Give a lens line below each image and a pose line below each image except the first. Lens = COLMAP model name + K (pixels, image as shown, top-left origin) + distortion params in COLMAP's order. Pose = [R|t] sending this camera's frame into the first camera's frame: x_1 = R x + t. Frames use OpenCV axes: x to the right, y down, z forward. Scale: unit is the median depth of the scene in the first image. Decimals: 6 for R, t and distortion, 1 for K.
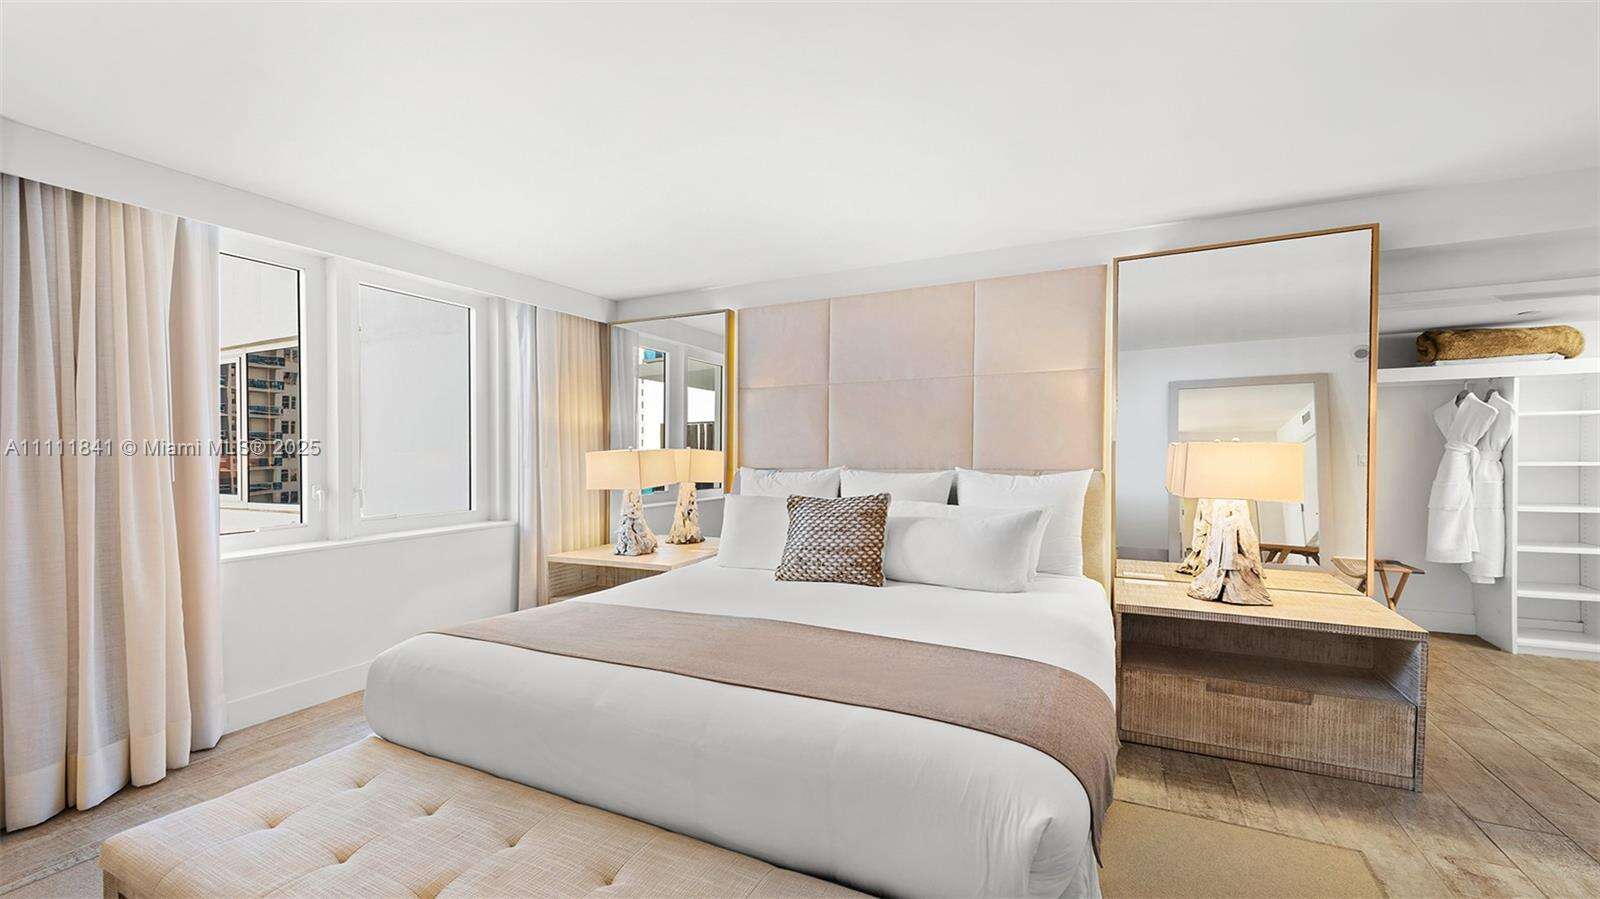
lens RADIAL K [[616.8, 0, 803.5], [0, 616.8, 460.3], [0, 0, 1]] dist [0.000020, -0.000044]
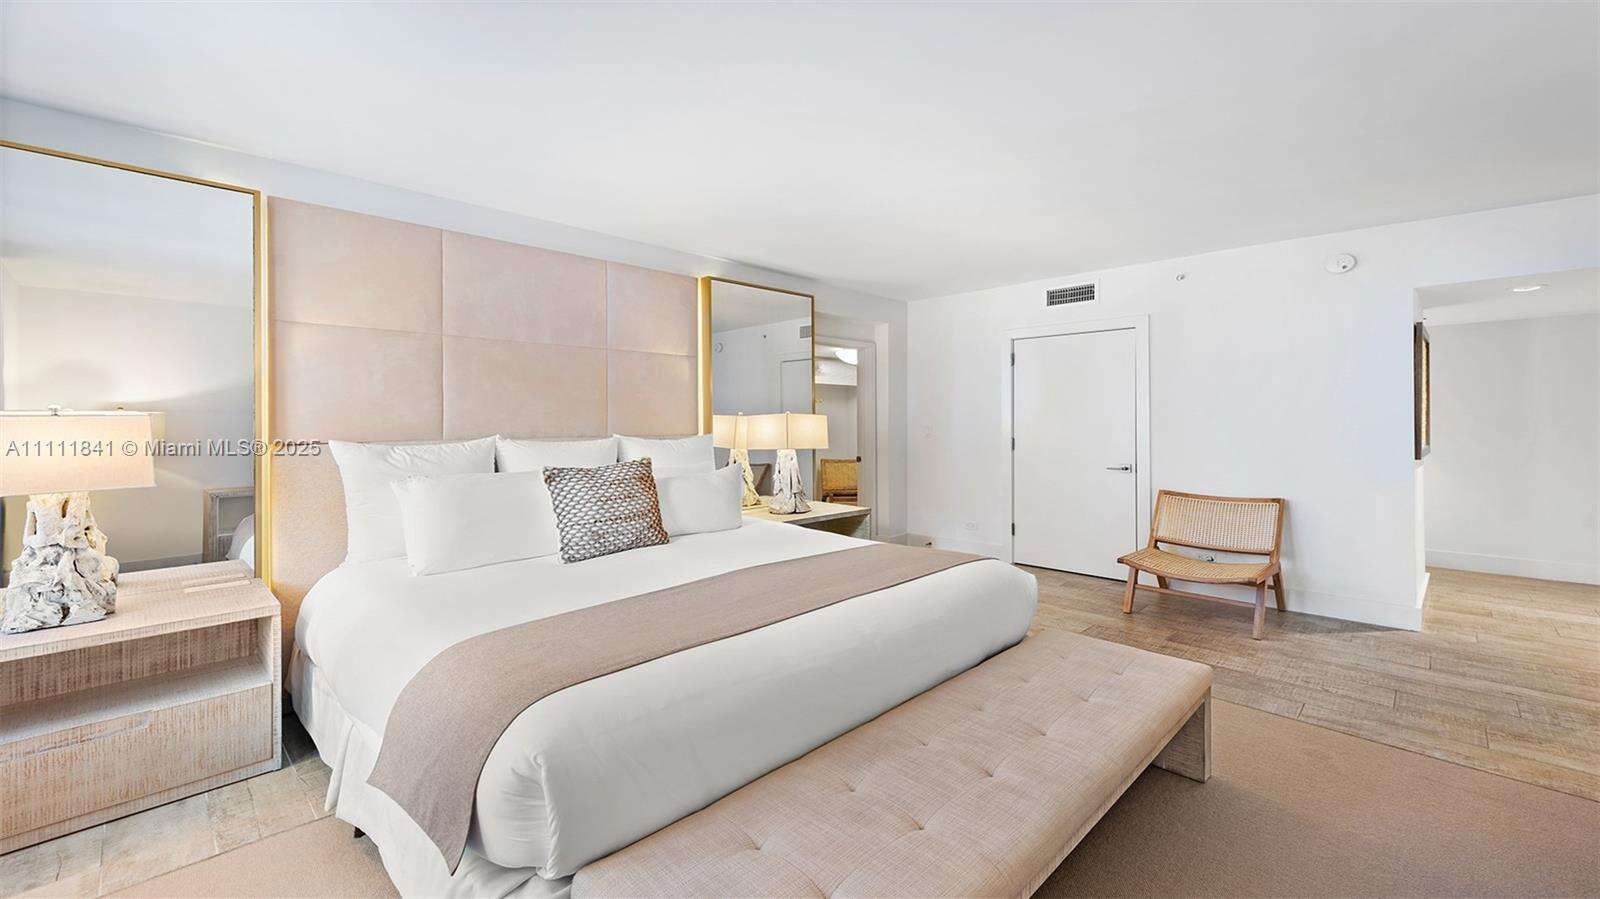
lens RADIAL K [[644.7, 0, 804.3], [0, 644.7, 424.9], [0, 0, 1]] dist [0.000589, 0.000044]
pose [[0.322019, 0.001769, 0.946731, -0.794789], [0.015367, 0.999857, -0.007096, 0.008757], [-0.946608, 0.016834, 0.321946, 0.376054]]
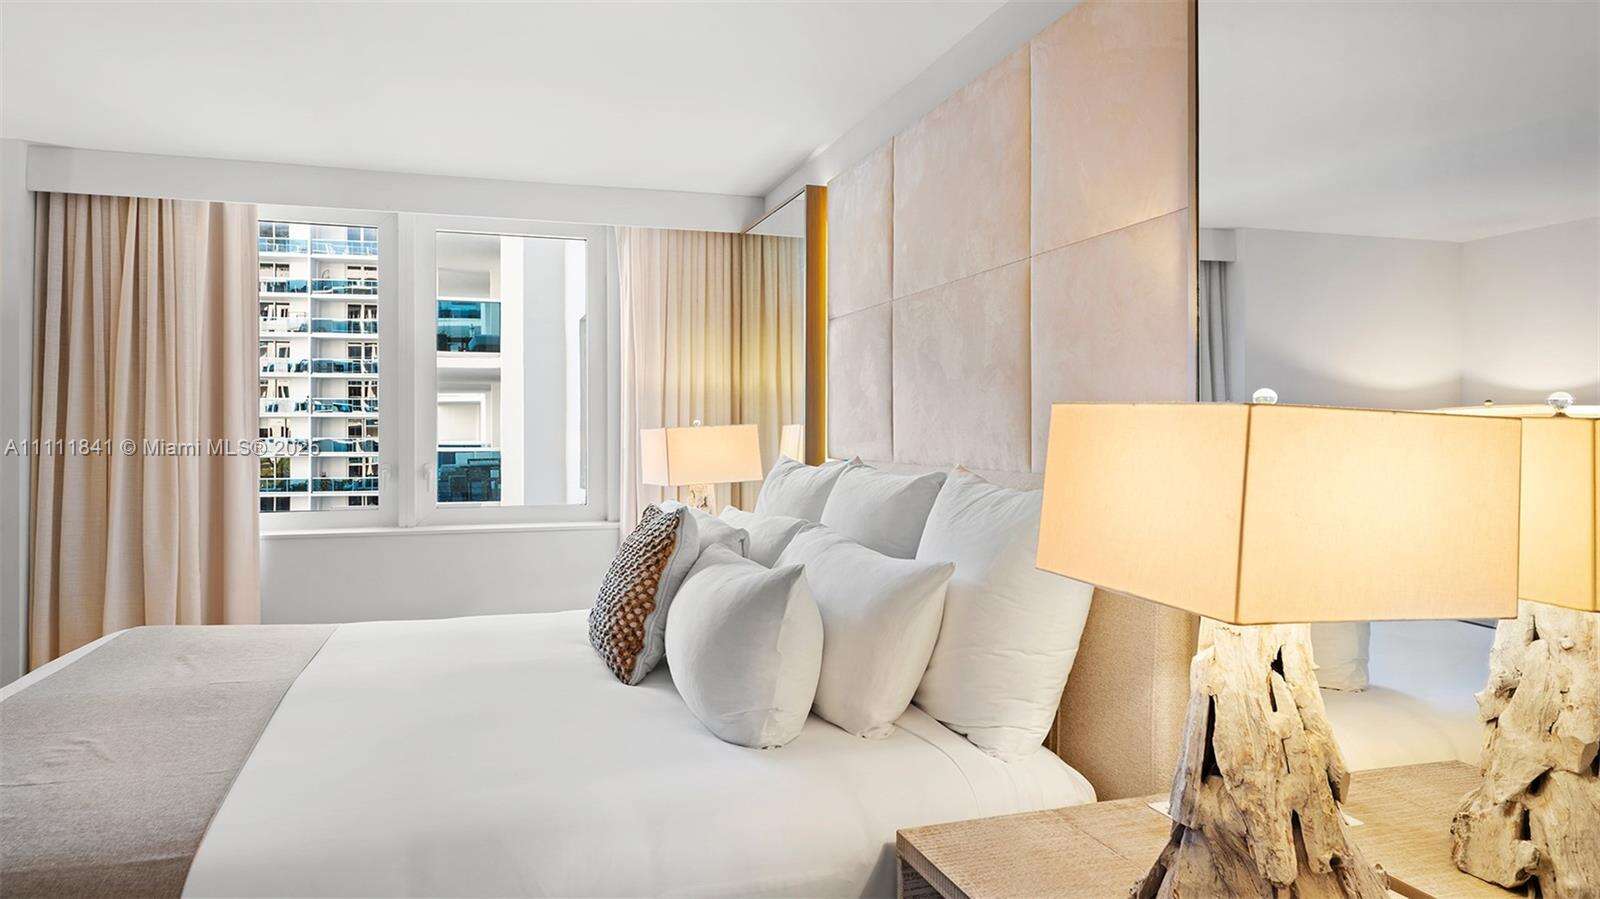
lens RADIAL K [[1016.7, 0, 801.6], [0, 1016.7, 414.4], [0, 0, 1]] dist [0.000743, 0.000116]
pose [[0.713214, -0.004318, -0.700933, 0.803310], [-0.009565, 0.999828, -0.015892, -0.015745], [0.700881, 0.018039, 0.713050, 0.435106]]
